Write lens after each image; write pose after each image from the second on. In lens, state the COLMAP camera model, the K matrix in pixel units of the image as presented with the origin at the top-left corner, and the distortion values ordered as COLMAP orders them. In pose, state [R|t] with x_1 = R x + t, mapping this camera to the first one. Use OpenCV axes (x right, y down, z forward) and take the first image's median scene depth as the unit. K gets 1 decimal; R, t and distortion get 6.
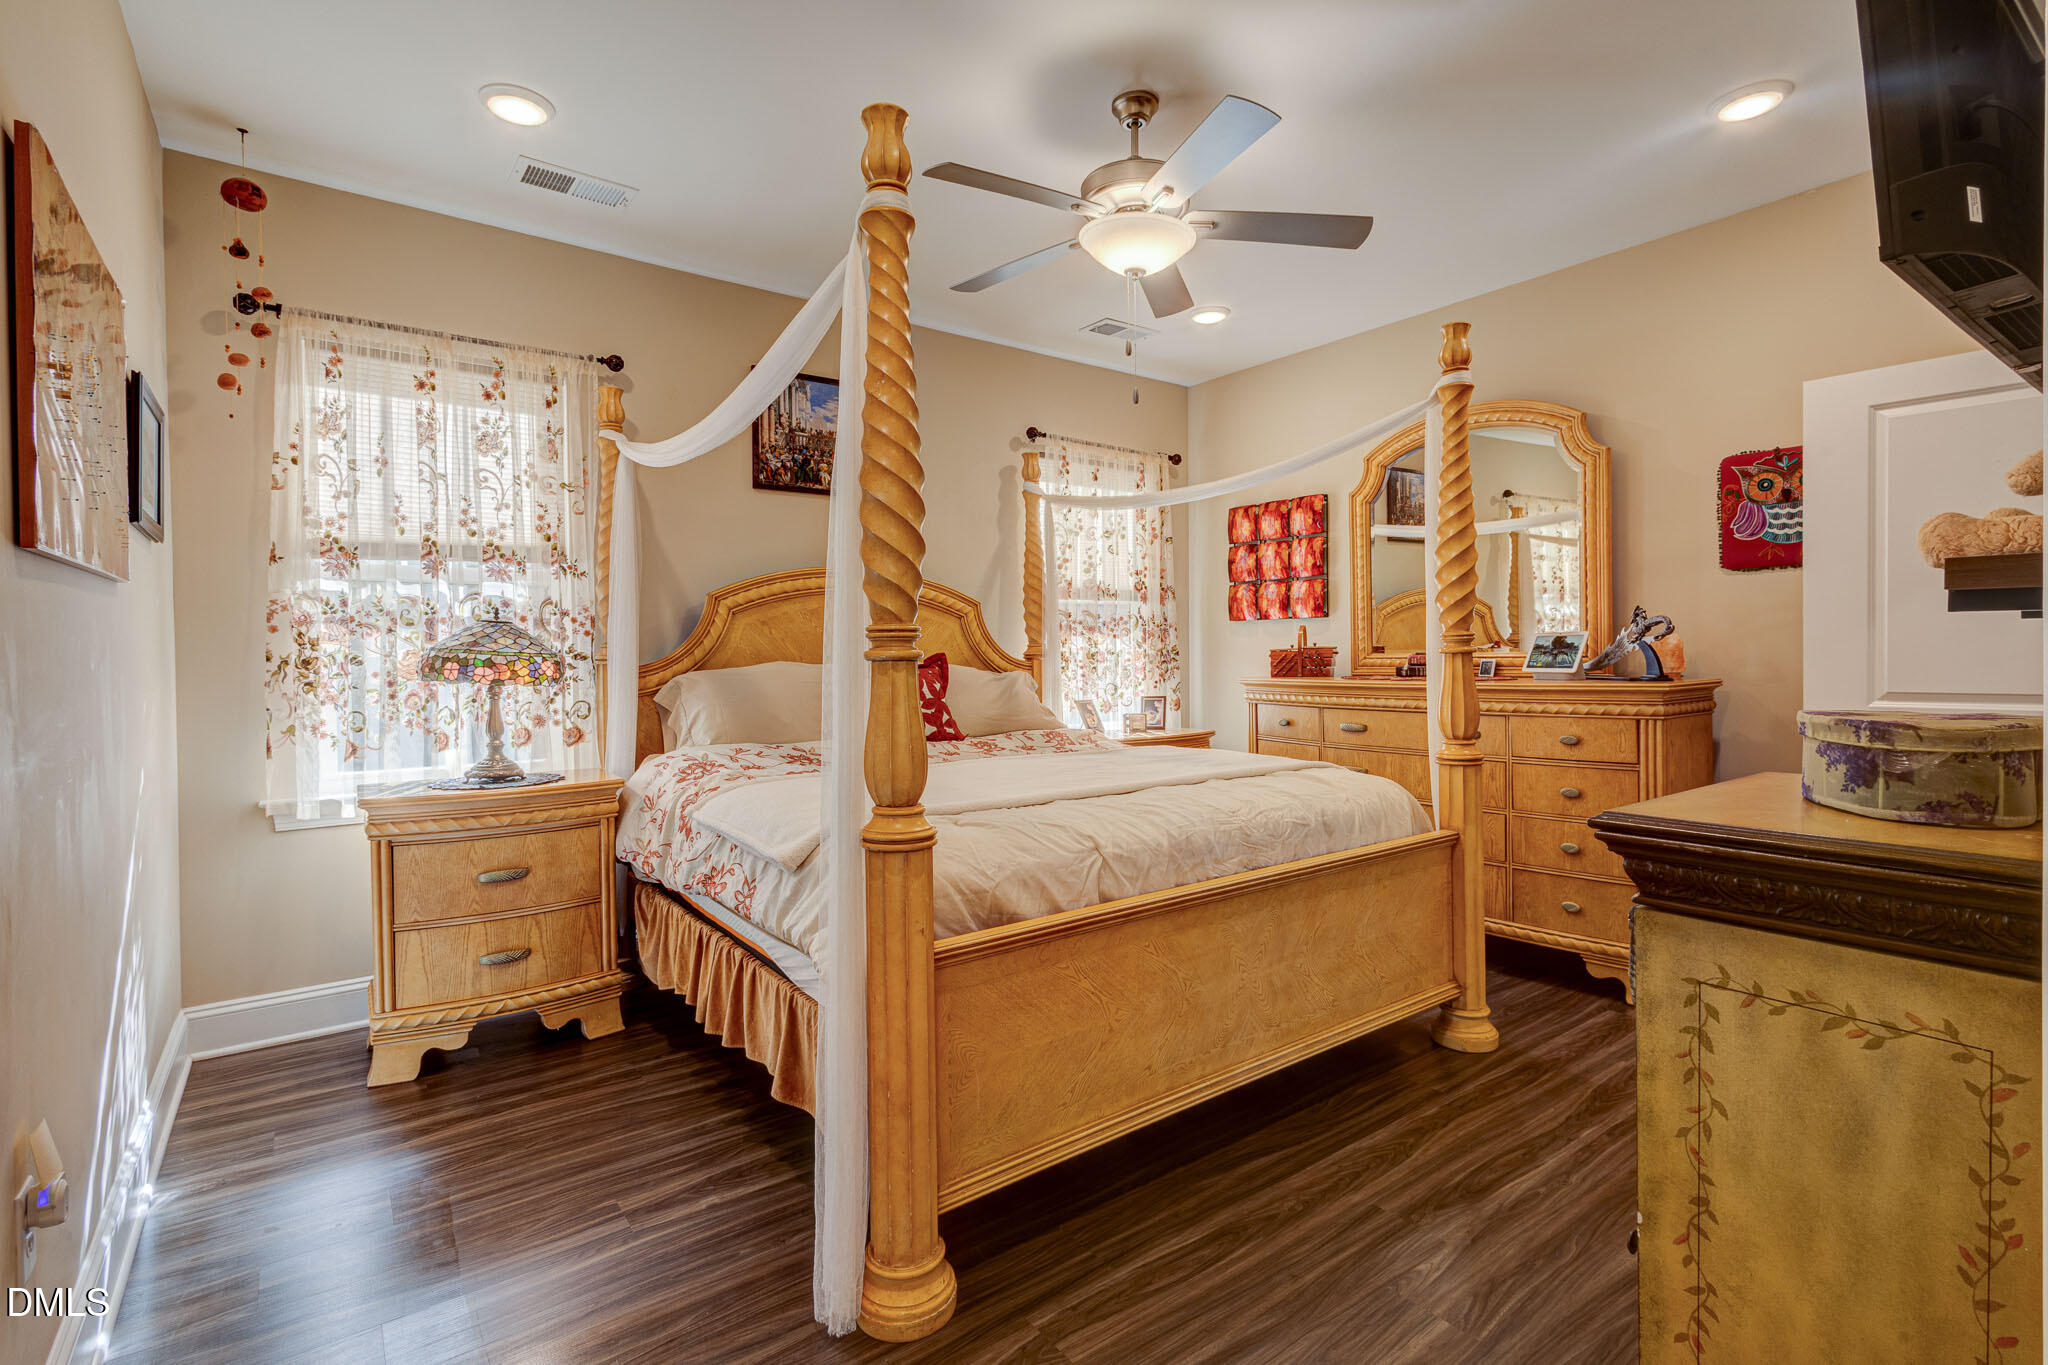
lens RADIAL K [[957.5, 0, 1014.3], [0, 957.5, 677.5], [0, 0, 1]] dist [0.009101, -0.000121]
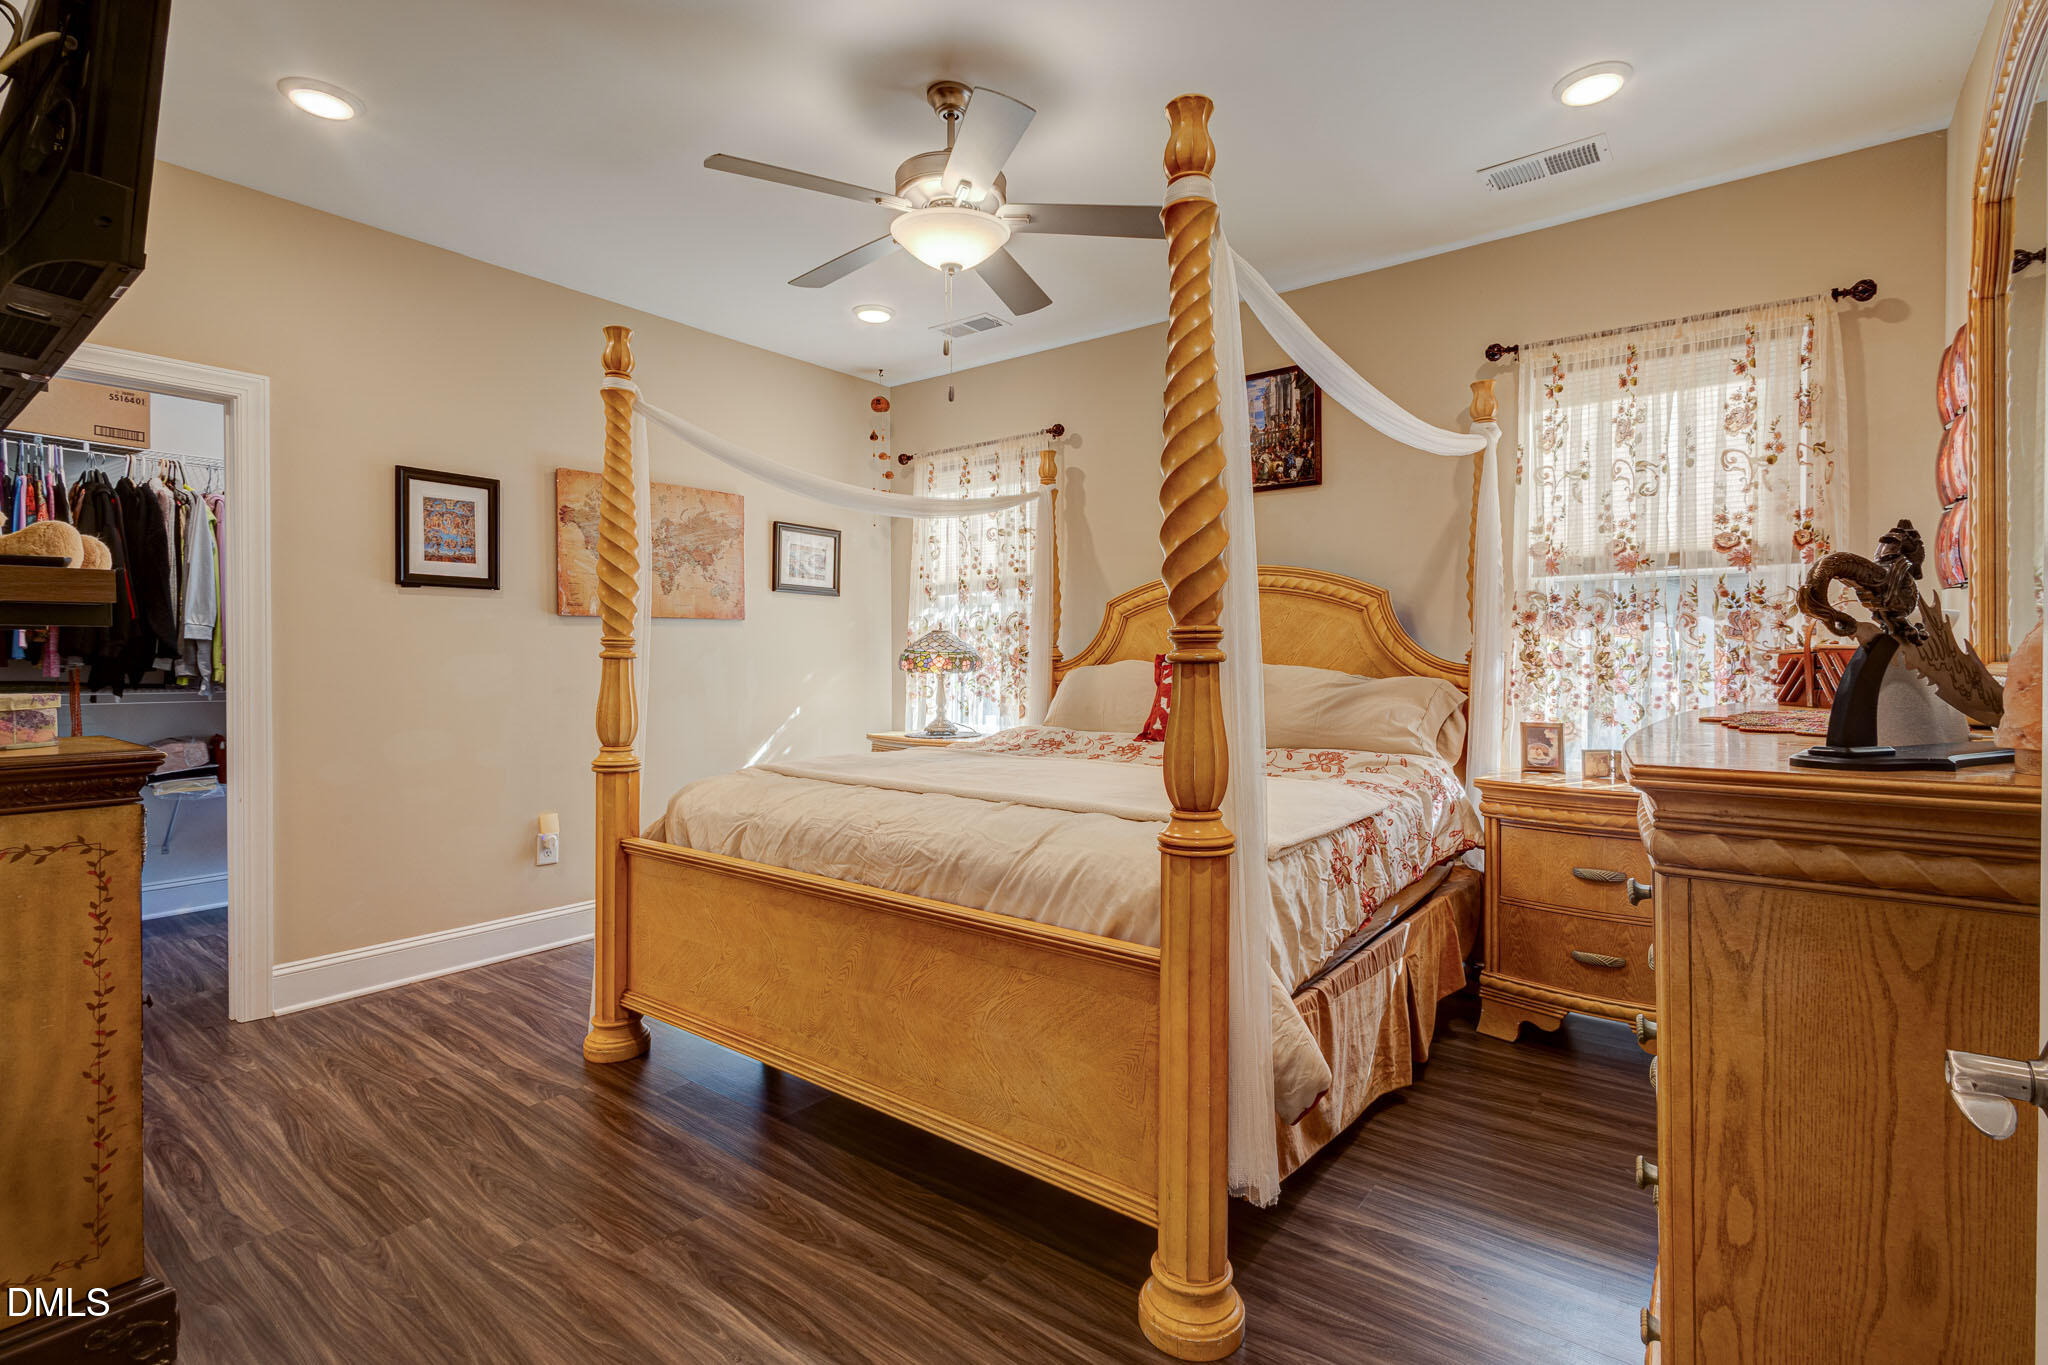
lens RADIAL K [[943.2, 0, 1032.3], [0, 943.2, 676.8], [0, 0, 1]] dist [0.008199, -0.002047]
pose [[0.276946, 0.030124, -0.960413, 0.817959], [-0.024816, 0.999399, 0.024191, -0.022148], [0.960565, 0.017135, 0.277527, 0.616050]]
